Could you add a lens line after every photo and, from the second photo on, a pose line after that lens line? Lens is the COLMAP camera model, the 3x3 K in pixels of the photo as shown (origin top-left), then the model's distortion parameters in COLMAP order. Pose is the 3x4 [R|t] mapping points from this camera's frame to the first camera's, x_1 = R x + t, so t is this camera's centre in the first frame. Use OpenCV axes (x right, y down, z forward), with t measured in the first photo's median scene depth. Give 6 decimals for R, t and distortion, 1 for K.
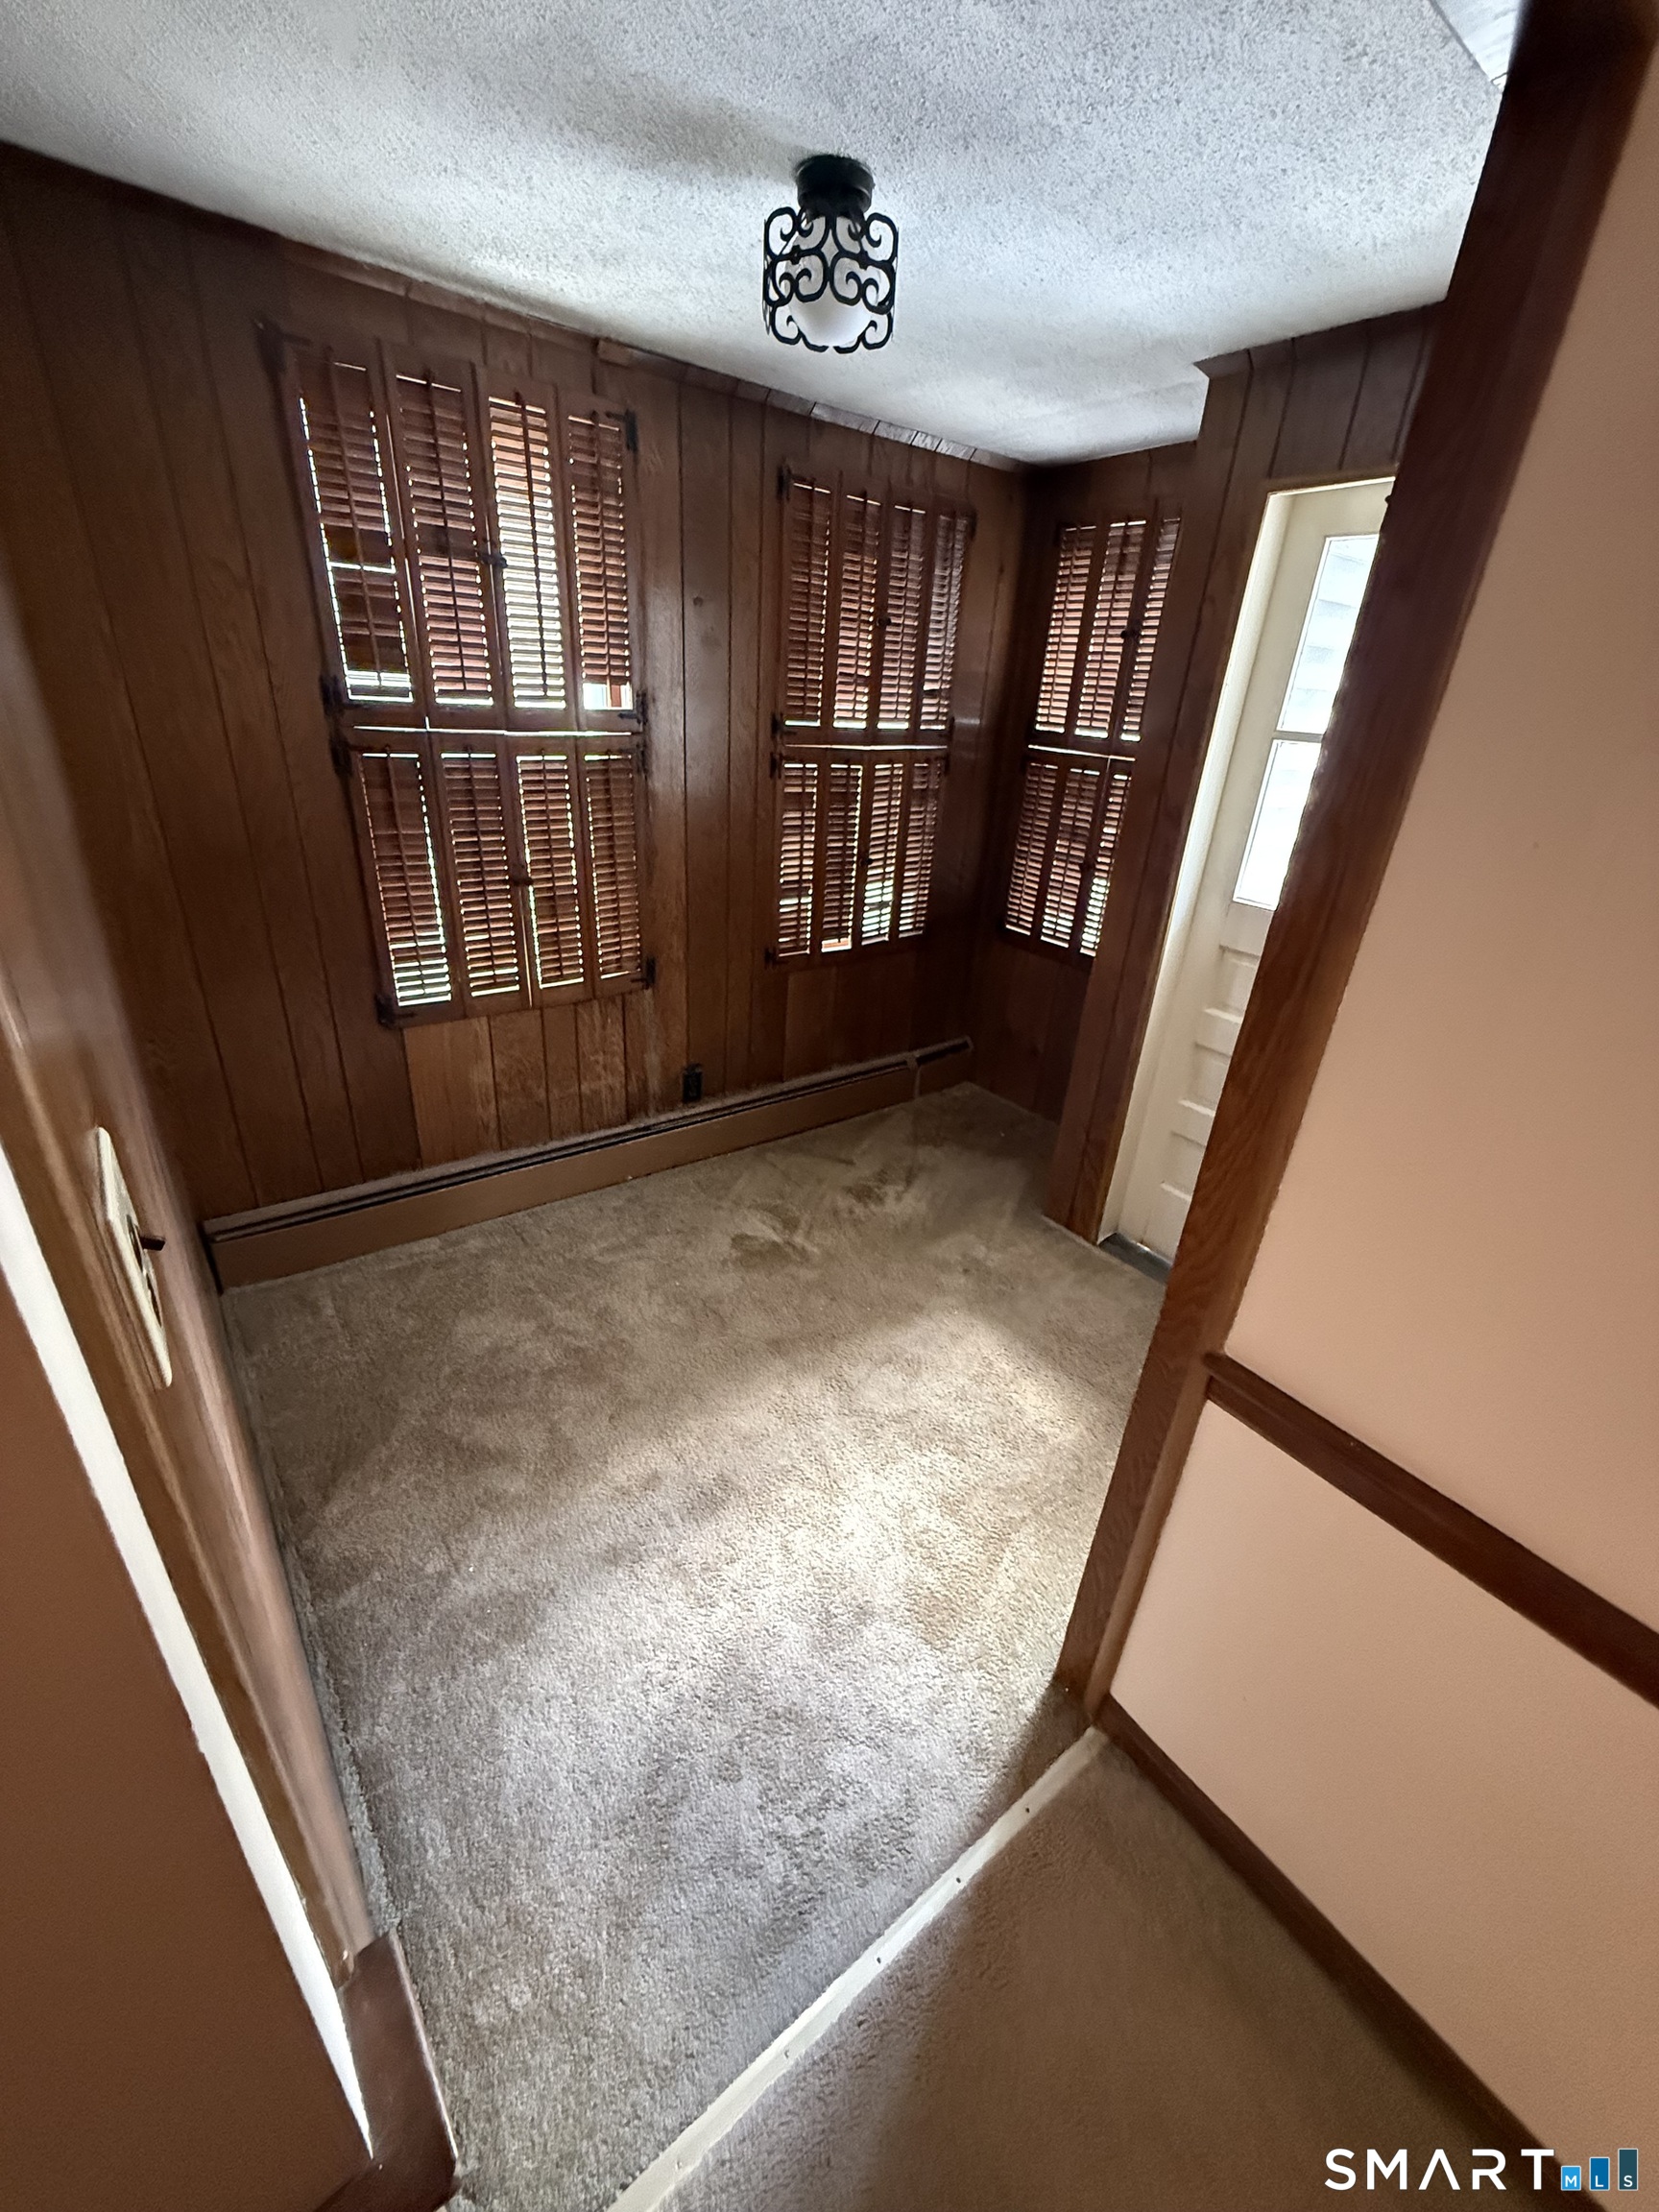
lens RADIAL K [[885.2, 0, 826.4], [0, 885.2, 1105.4], [0, 0, 1]] dist [-0.002661, -0.000061]
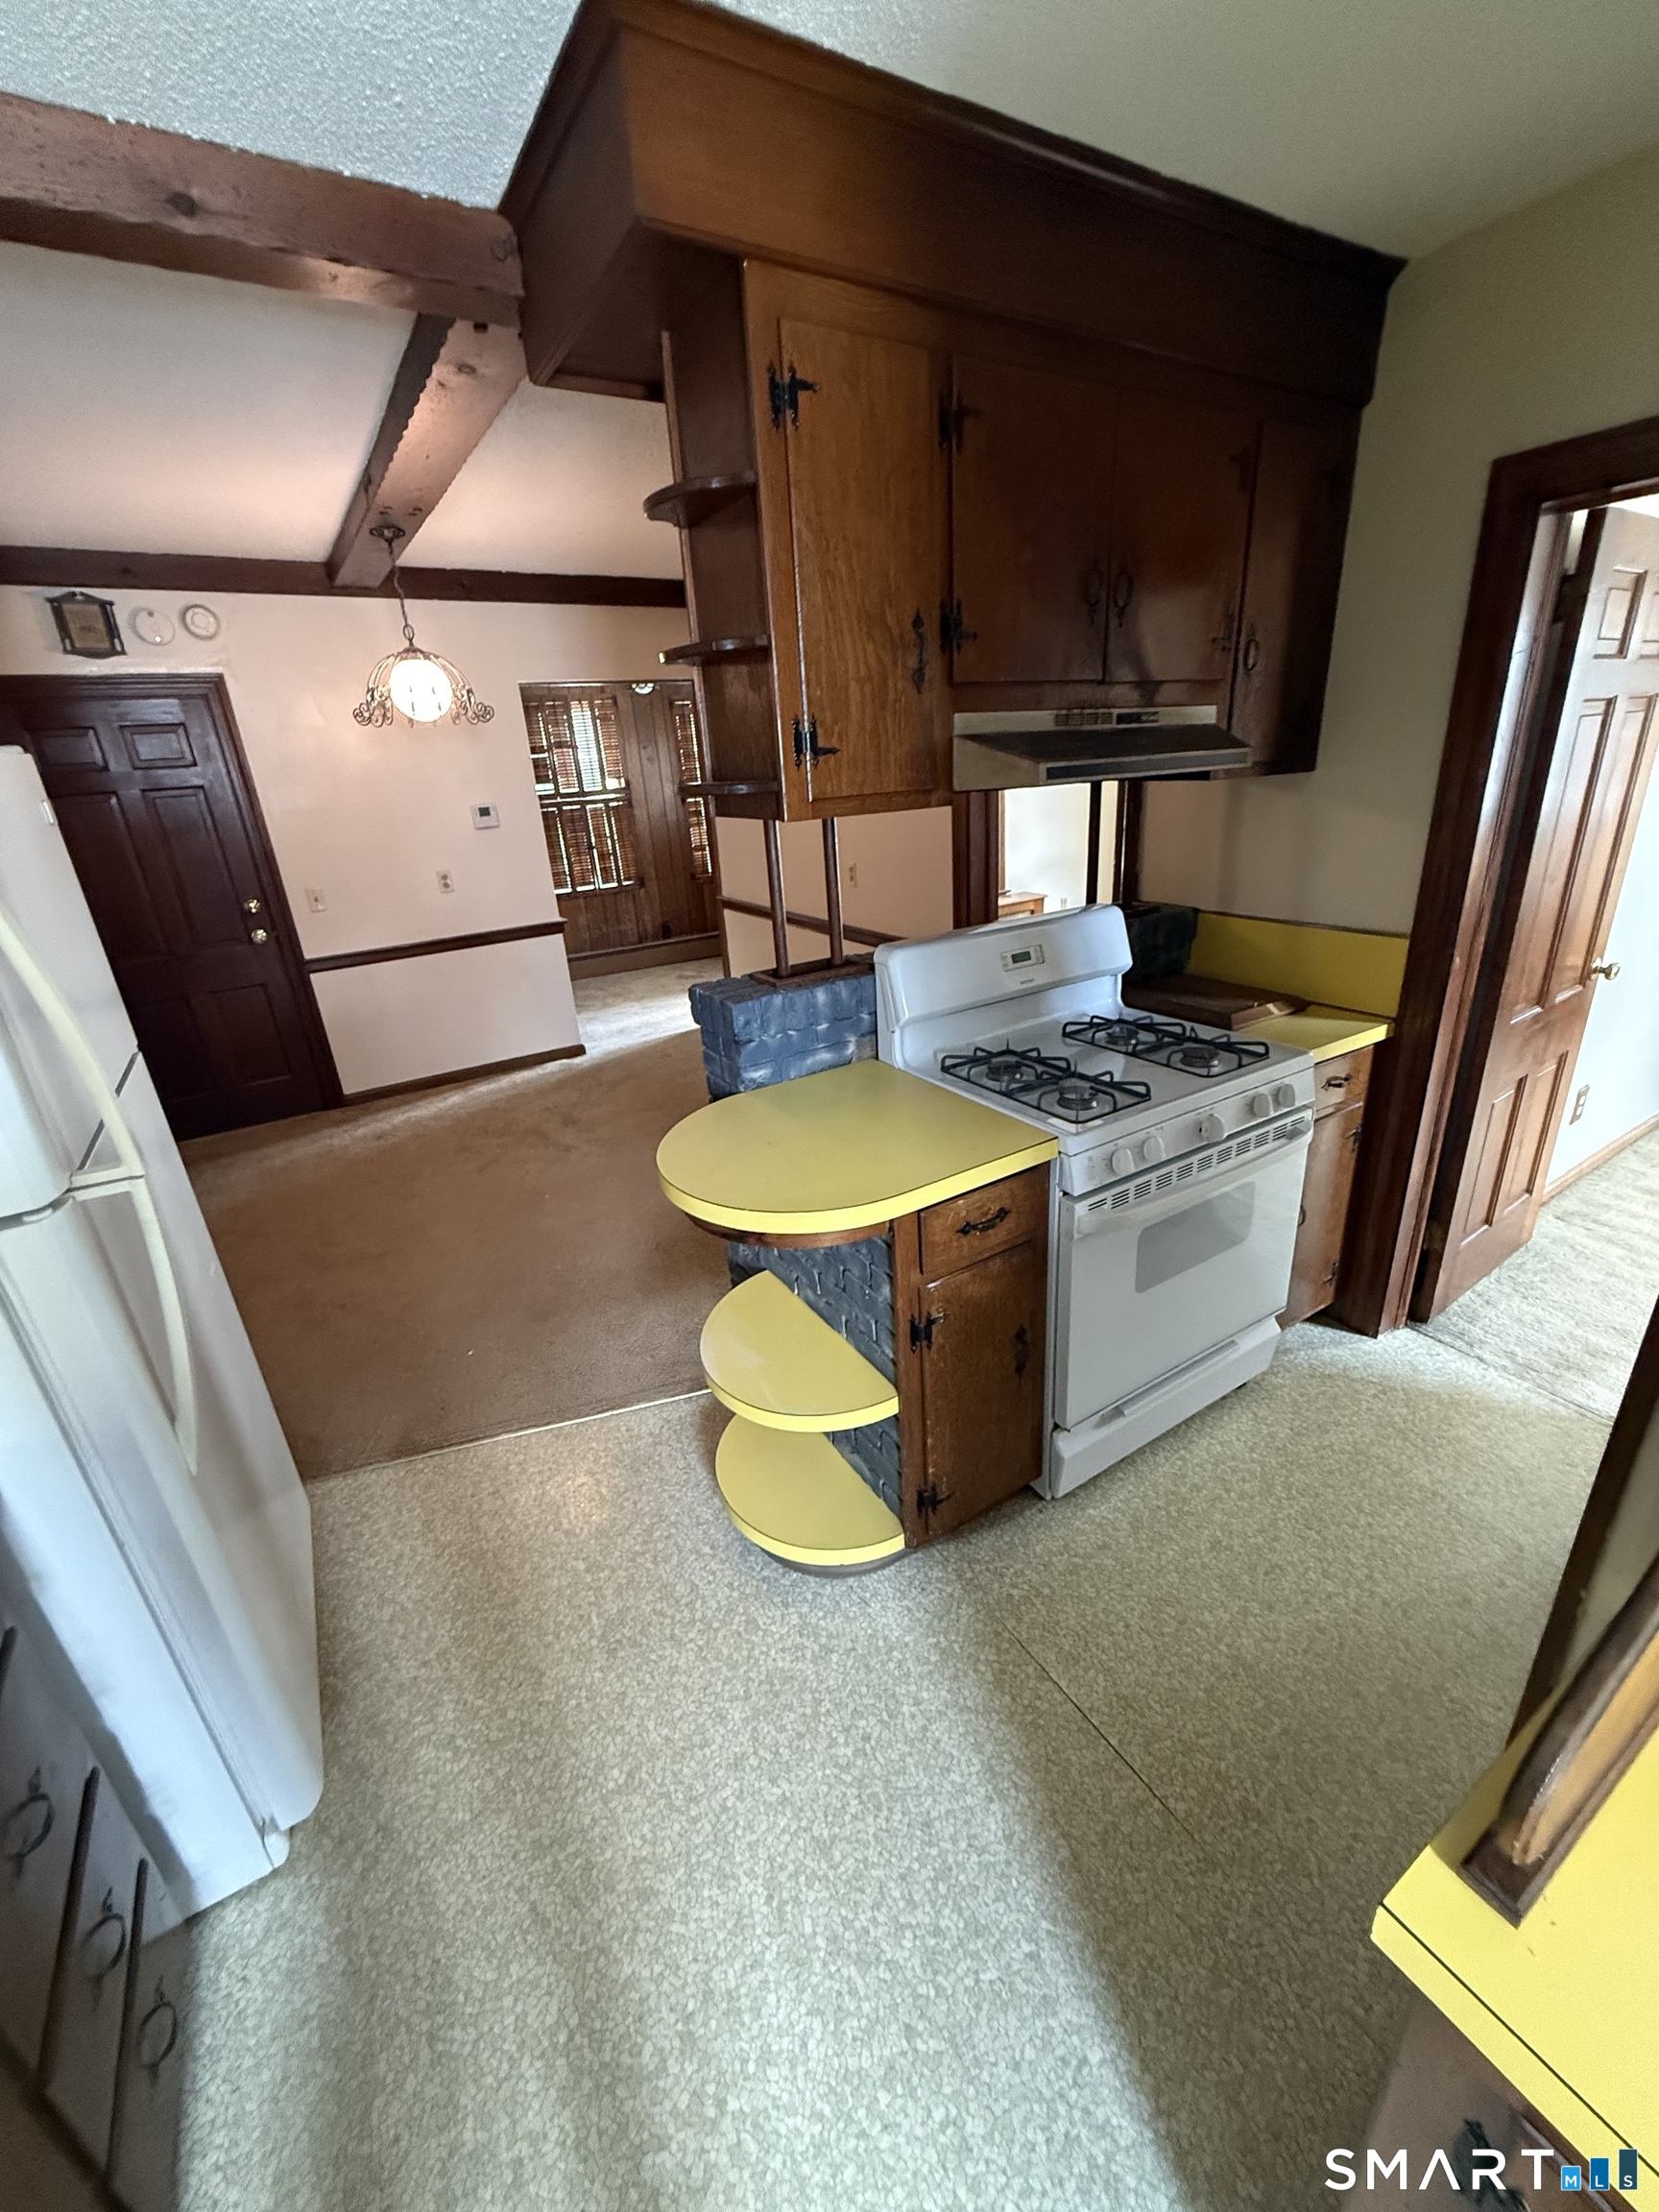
lens RADIAL K [[885.2, 0, 834.6], [0, 885.2, 1102.4], [0, 0, 1]] dist [-0.002661, -0.000061]
pose [[0.989510, -0.081845, -0.119039, 0.720222], [0.074258, 0.994997, -0.066838, 0.826714], [0.123914, 0.057298, 0.990637, -1.725083]]
